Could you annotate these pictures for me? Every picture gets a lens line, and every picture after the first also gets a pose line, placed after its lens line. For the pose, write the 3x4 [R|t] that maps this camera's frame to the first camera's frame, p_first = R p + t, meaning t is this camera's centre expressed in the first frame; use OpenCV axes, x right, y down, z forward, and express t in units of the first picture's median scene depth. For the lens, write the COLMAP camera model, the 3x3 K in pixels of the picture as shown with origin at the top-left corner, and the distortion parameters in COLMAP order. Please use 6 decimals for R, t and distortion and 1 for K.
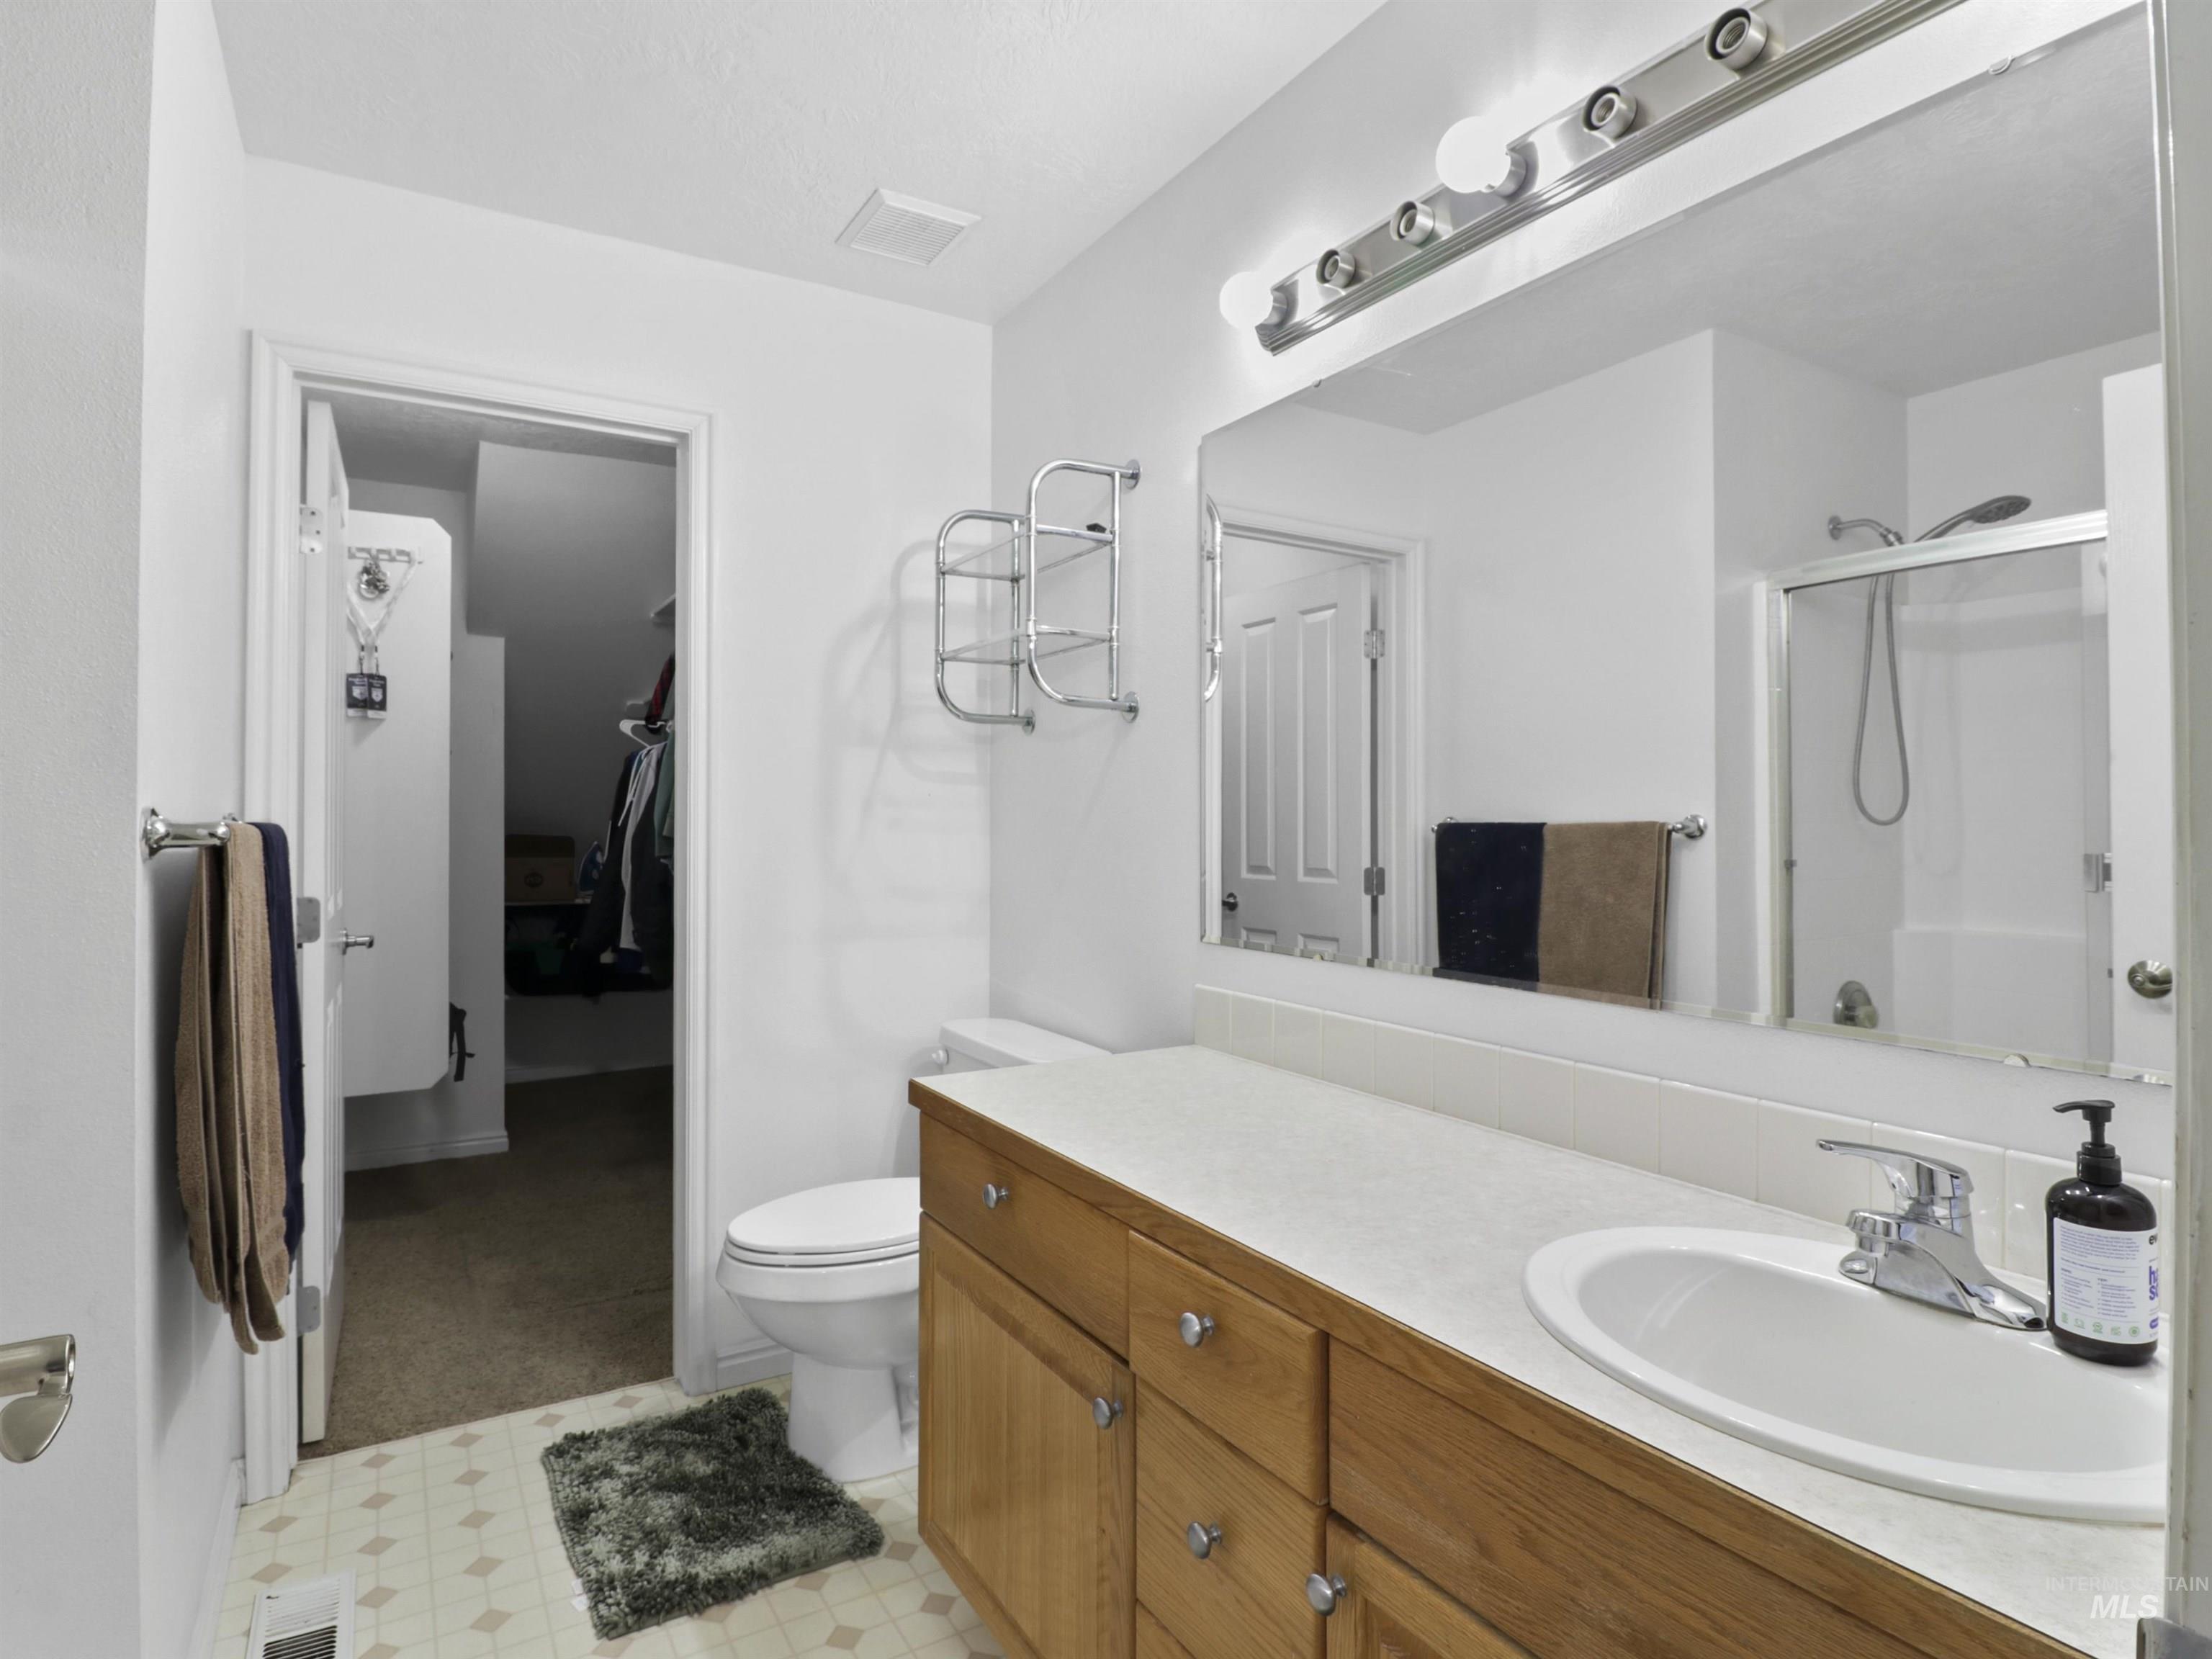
lens RADIAL K [[1154.4, 0, 1067.5], [0, 1154.4, 812.3], [0, 0, 1]] dist [0.002875, -0.014675]
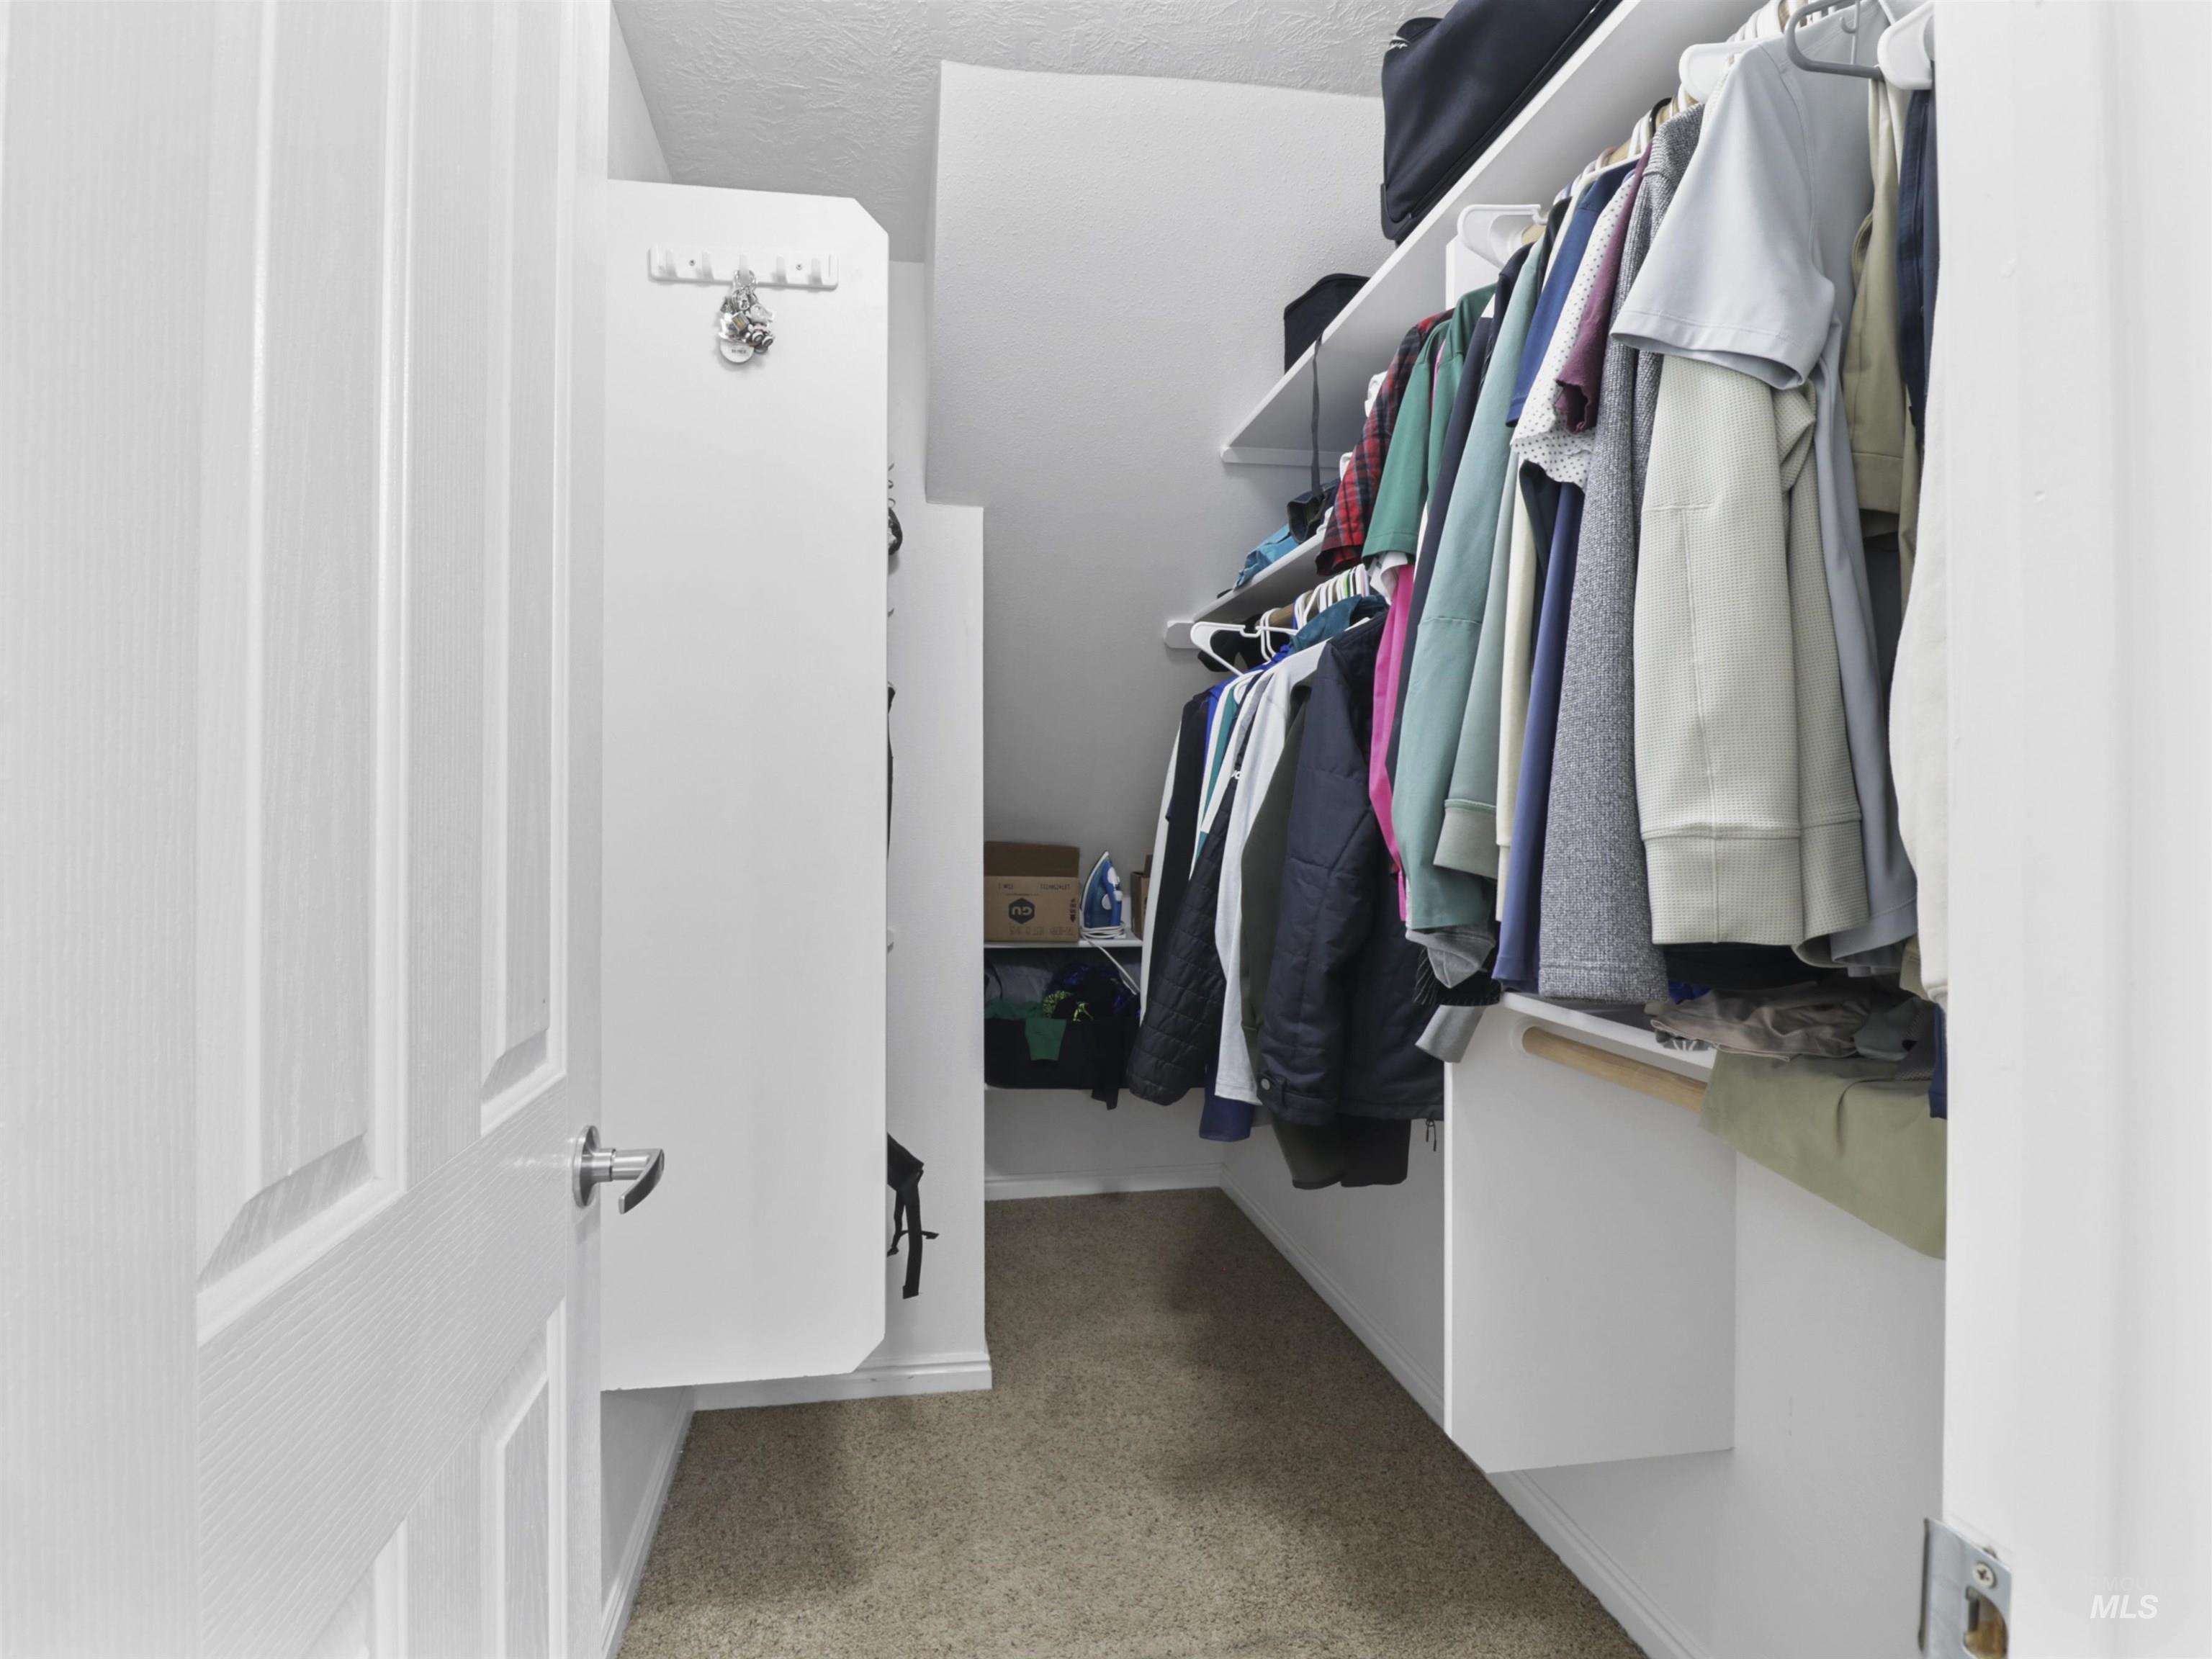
lens RADIAL K [[1154.4, 0, 1067.5], [0, 1154.4, 812.3], [0, 0, 1]] dist [0.002875, -0.014675]
pose [[0.930797, -0.002862, -0.365525, -0.204669], [0.002405, 0.999996, -0.001706, 0.003592], [0.365529, 0.000709, 0.930800, 0.411026]]
